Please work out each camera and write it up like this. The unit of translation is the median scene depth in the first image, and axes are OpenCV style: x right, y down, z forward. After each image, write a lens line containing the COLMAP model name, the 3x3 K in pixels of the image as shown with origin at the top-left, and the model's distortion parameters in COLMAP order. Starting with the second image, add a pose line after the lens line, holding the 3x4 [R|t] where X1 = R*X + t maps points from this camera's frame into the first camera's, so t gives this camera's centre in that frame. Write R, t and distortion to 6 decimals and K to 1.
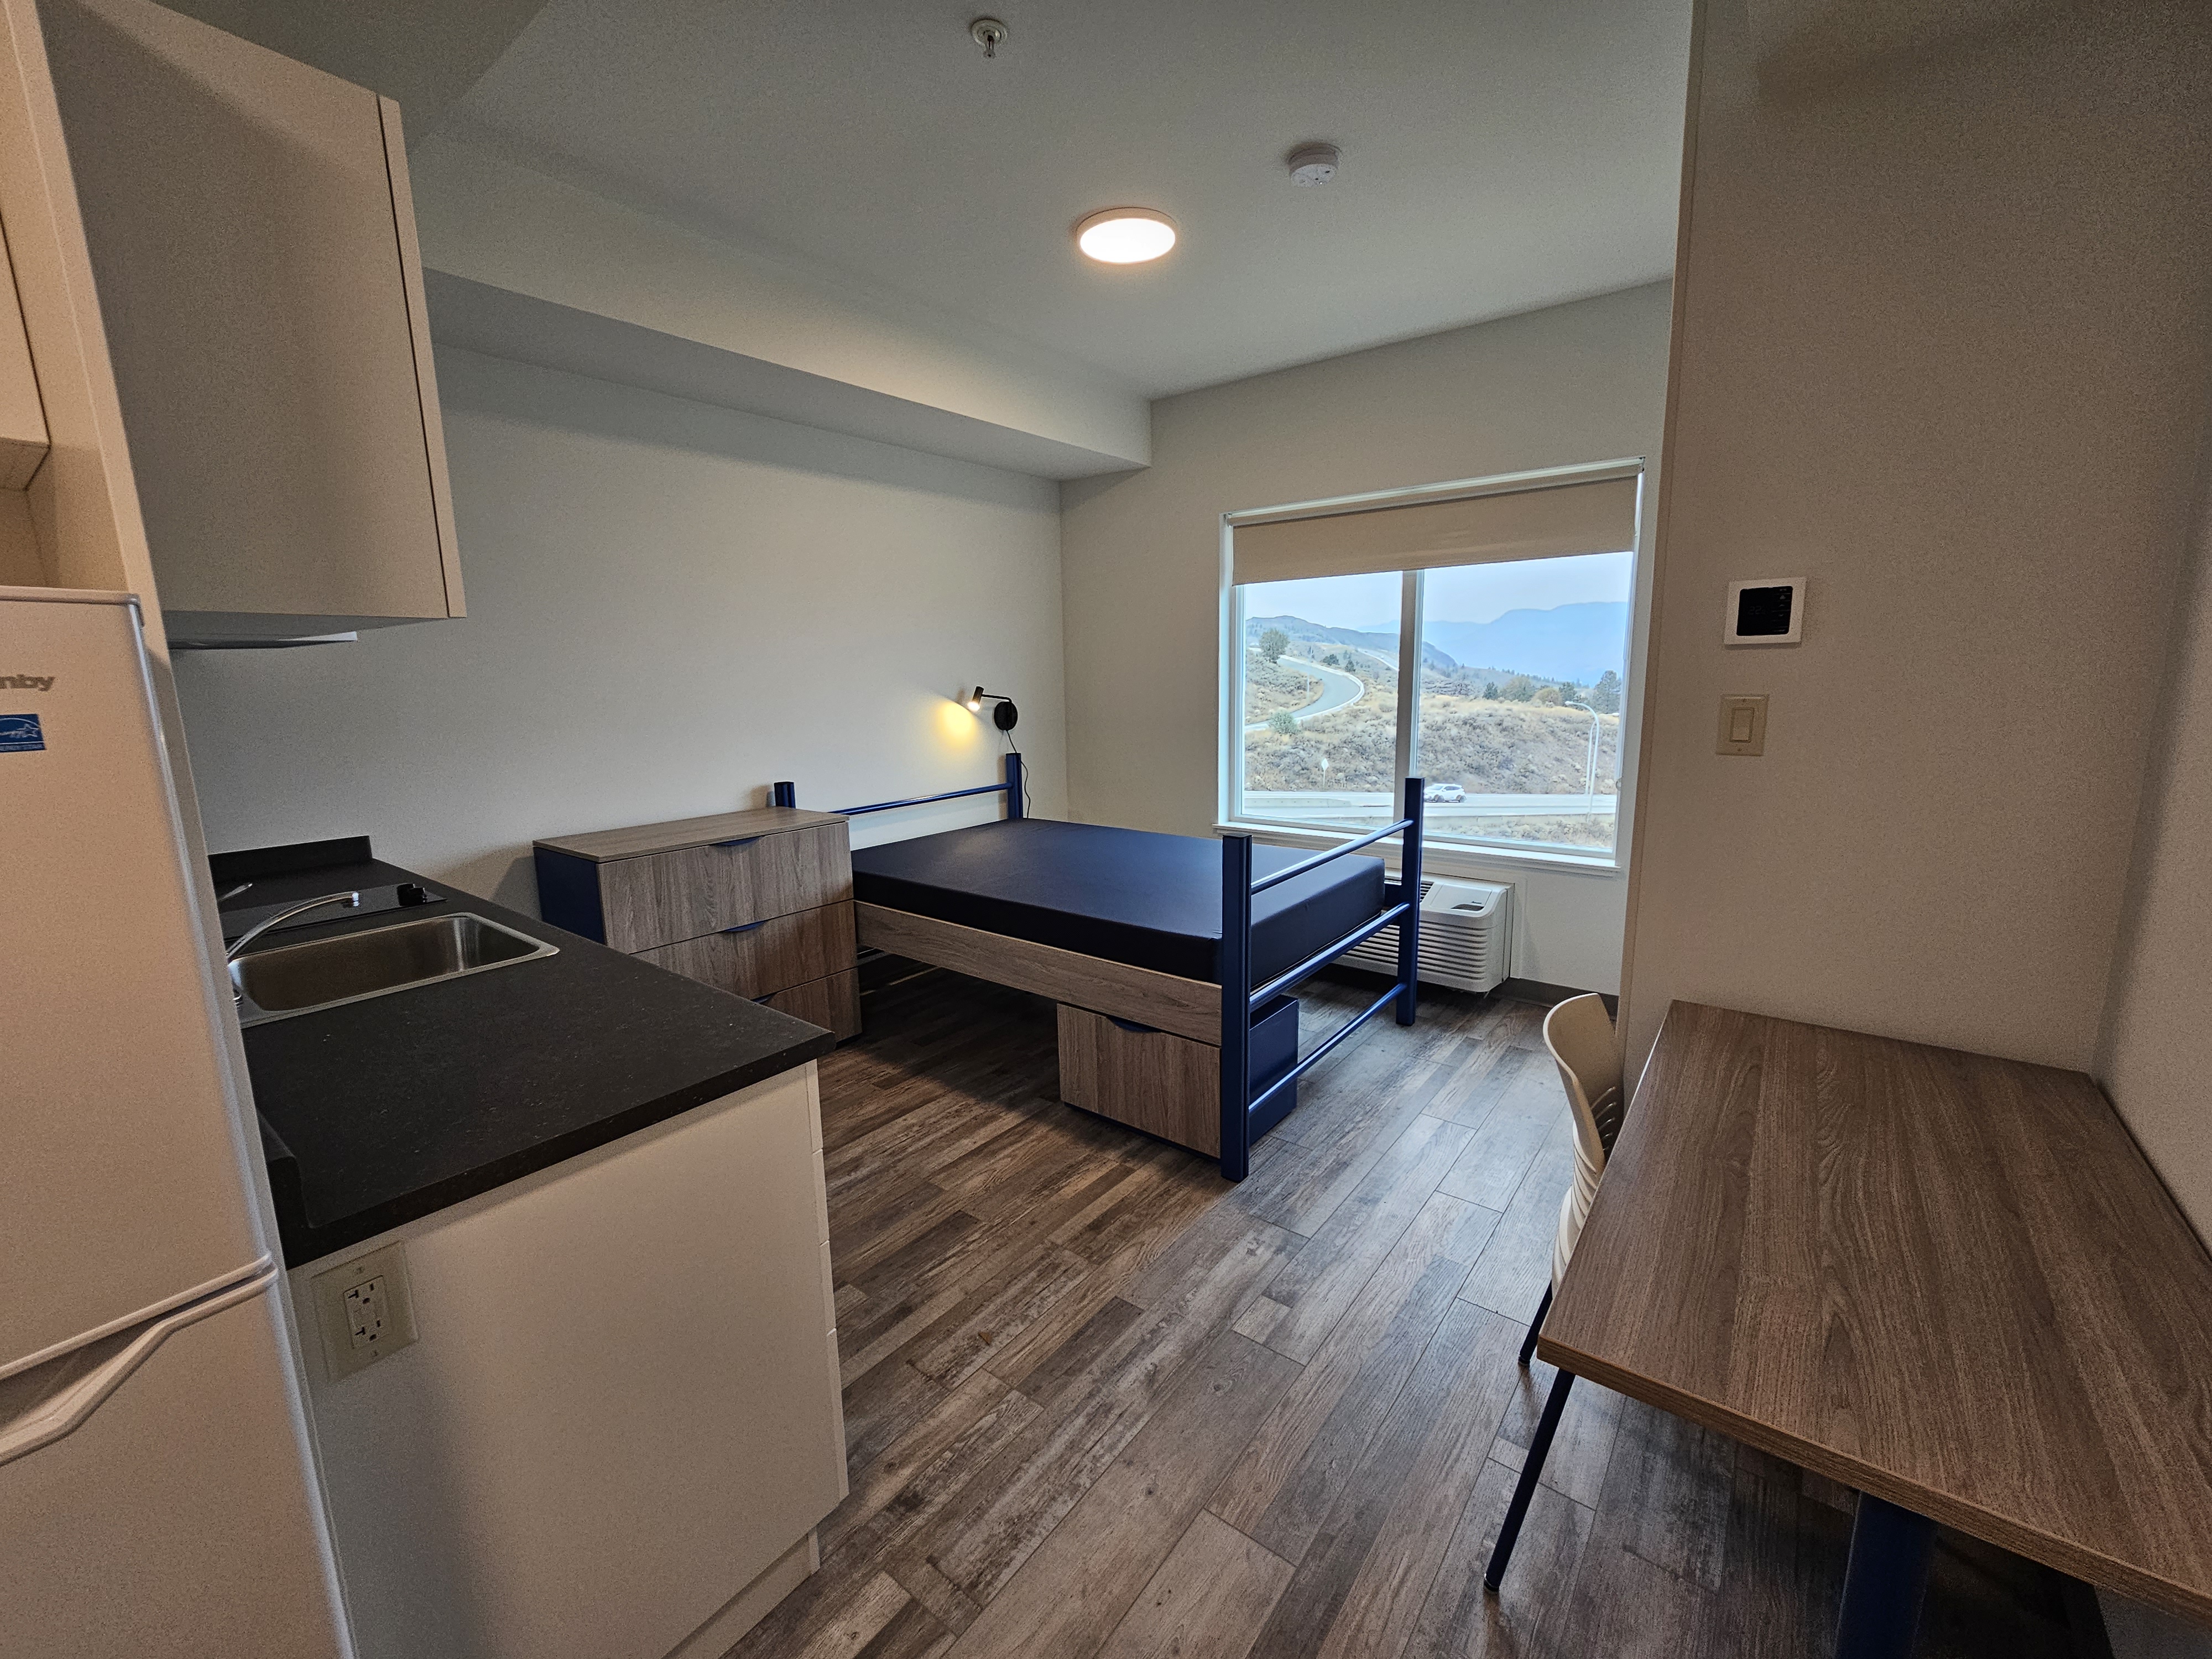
lens RADIAL K [[905.2, 0, 1092.1], [0, 905.2, 840.2], [0, 0, 1]] dist [-0.003150, -0.000120]
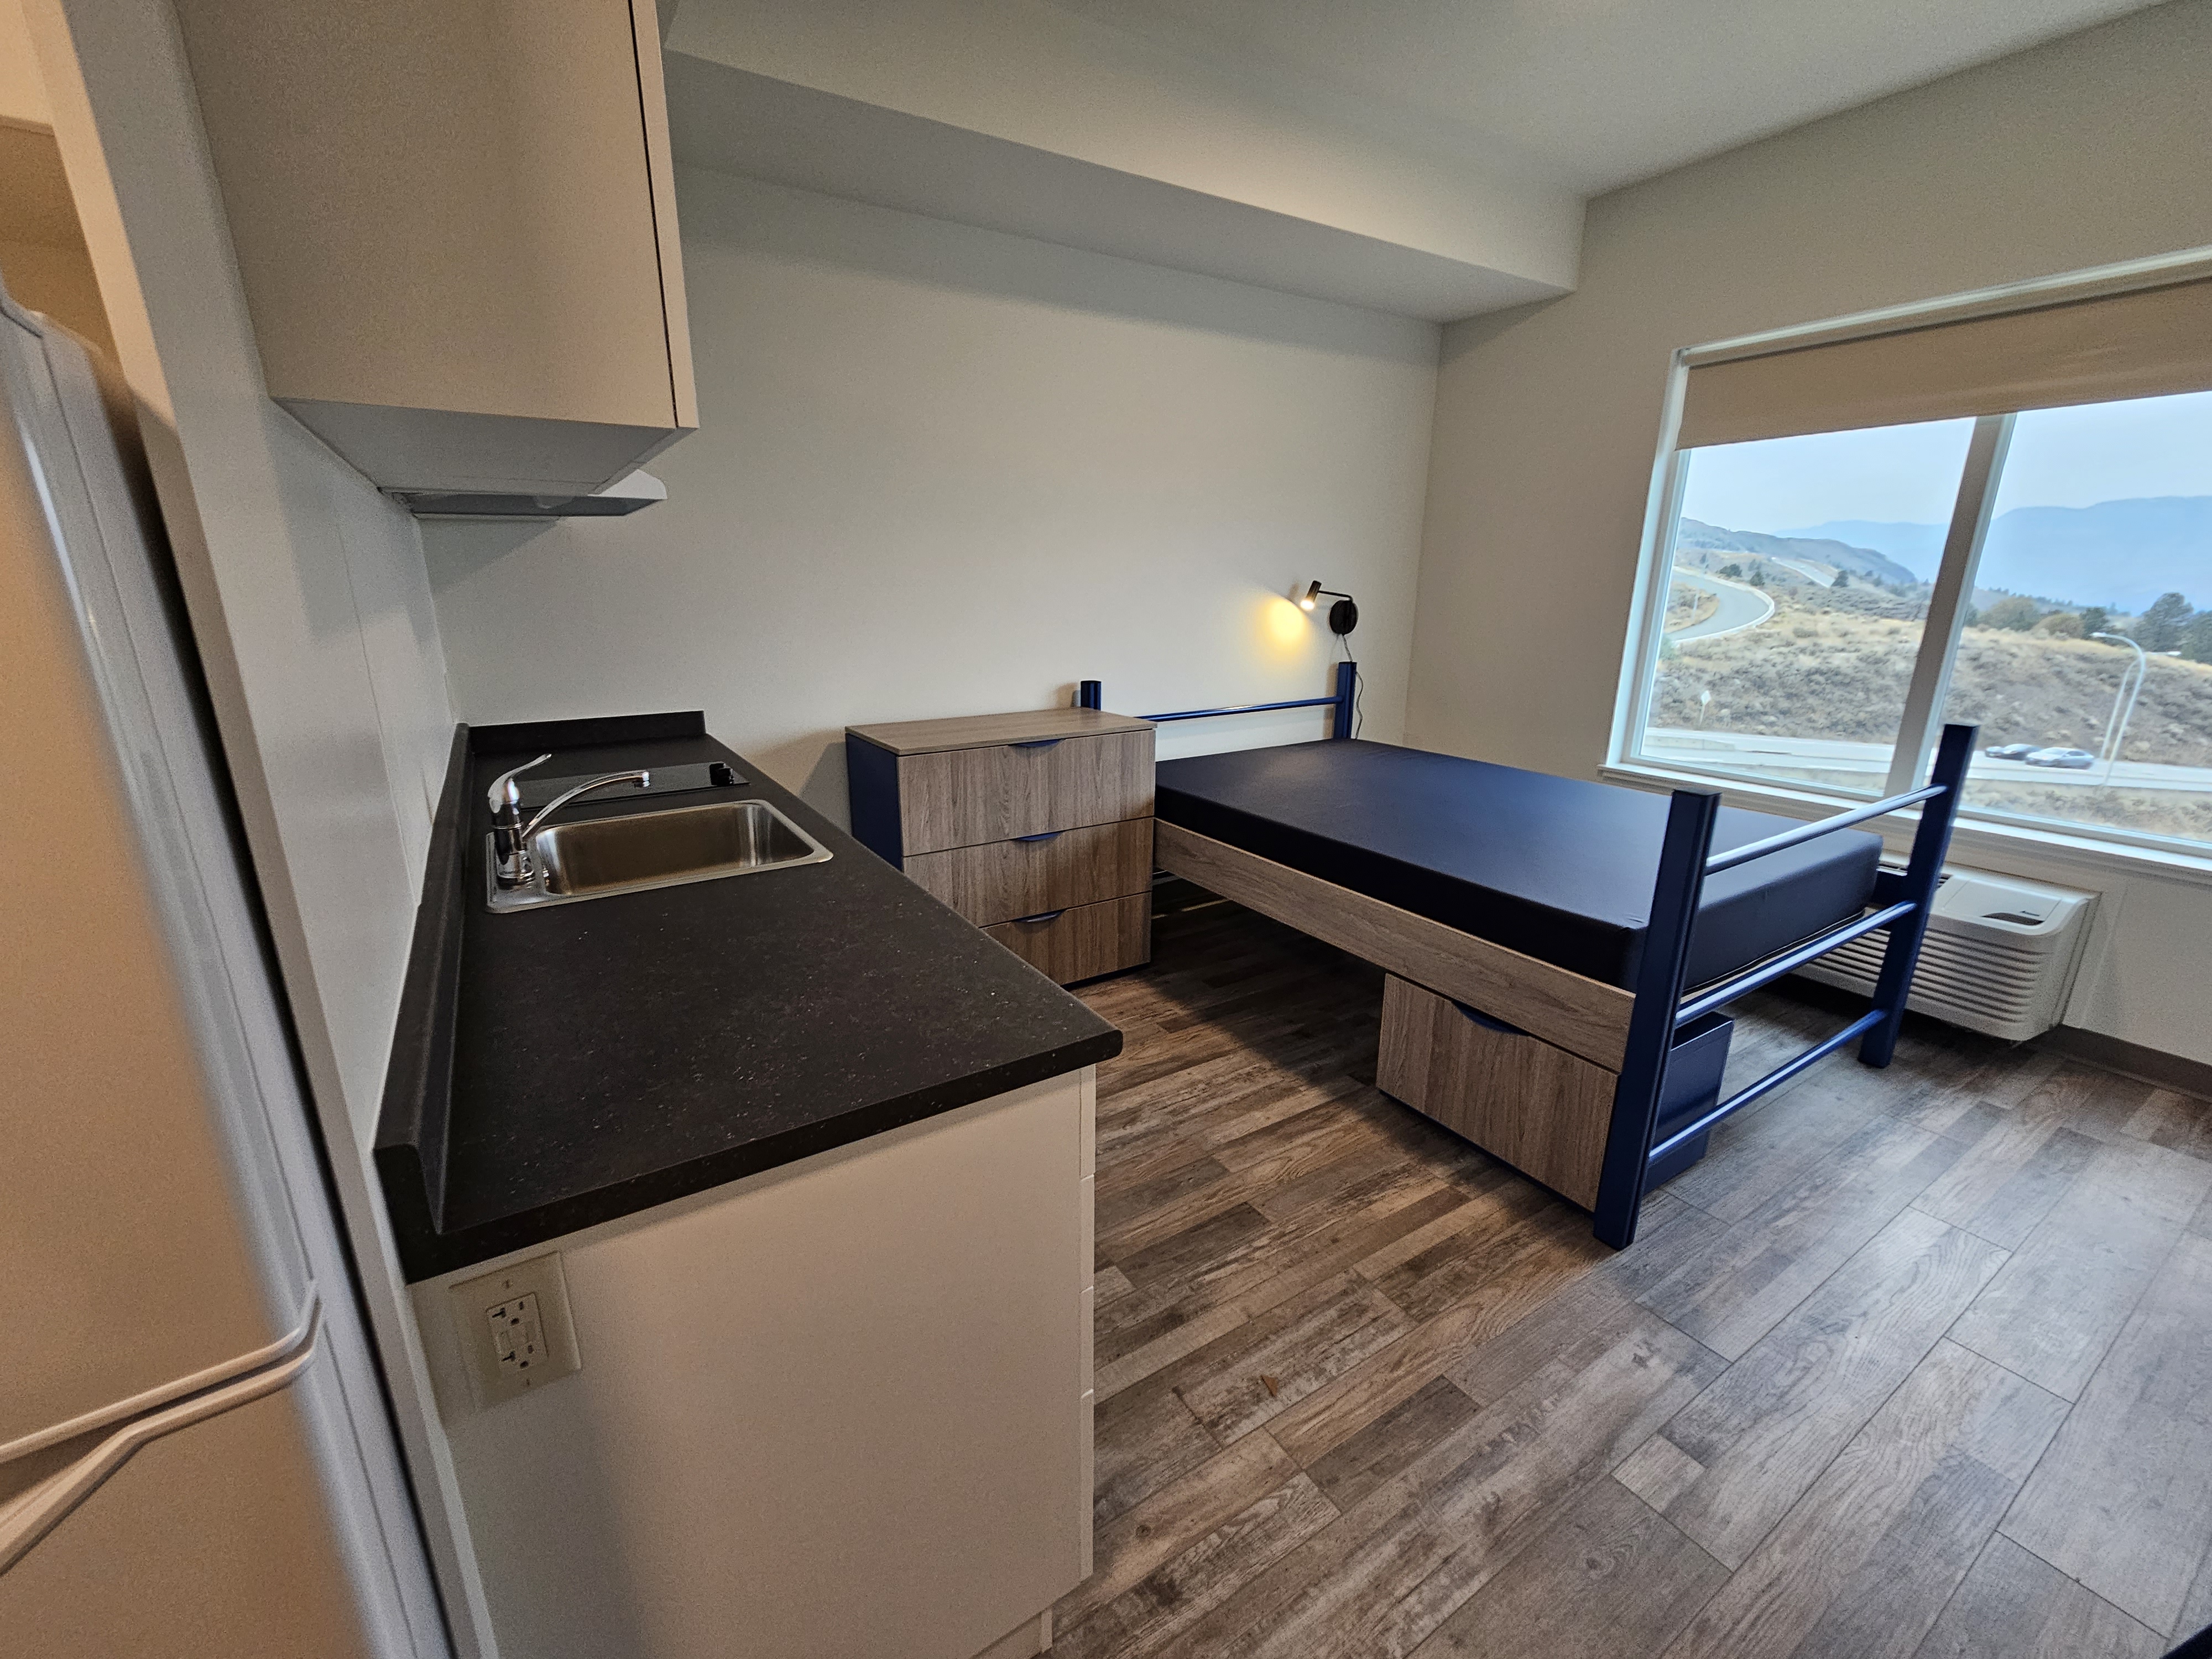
lens RADIAL K [[905.2, 0, 1092.1], [0, 905.2, 840.2], [0, 0, 1]] dist [-0.003150, -0.000120]
pose [[0.944529, 0.108878, -0.309856, -0.047941], [-0.078163, 0.990863, 0.109910, -0.006621], [0.318991, -0.079594, 0.944410, 0.153005]]
